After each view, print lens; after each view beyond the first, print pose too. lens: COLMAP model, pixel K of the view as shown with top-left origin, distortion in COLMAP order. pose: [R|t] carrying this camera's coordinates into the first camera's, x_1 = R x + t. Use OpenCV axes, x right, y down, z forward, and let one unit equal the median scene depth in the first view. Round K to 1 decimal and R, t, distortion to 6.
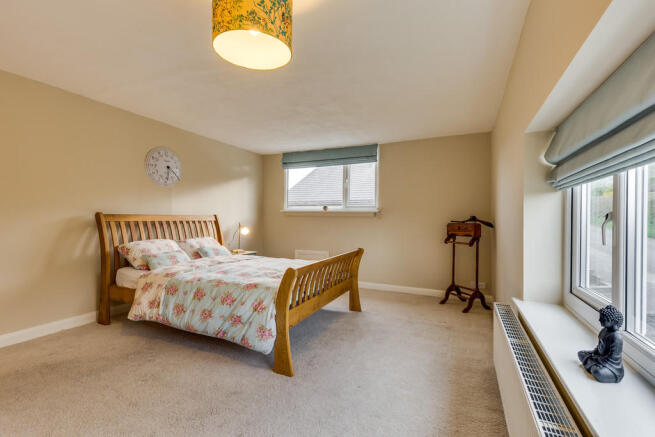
lens RADIAL K [[297.2, 0, 326.3], [0, 297.2, 218.5], [0, 0, 1]] dist [0.011609, 0.000090]
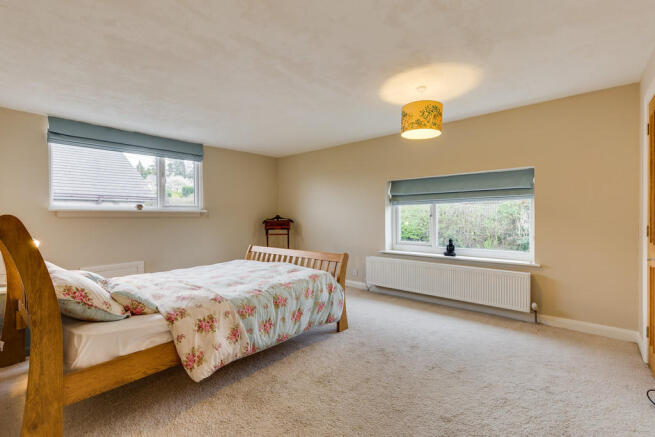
lens RADIAL K [[297.2, 0, 325.7], [0, 297.2, 217.2], [0, 0, 1]] dist [0.011609, 0.000090]
pose [[0.261116, -0.013982, 0.965206, -0.847119], [0.007838, 0.999893, 0.012364, -0.016090], [-0.965276, 0.004337, 0.261197, 0.397256]]
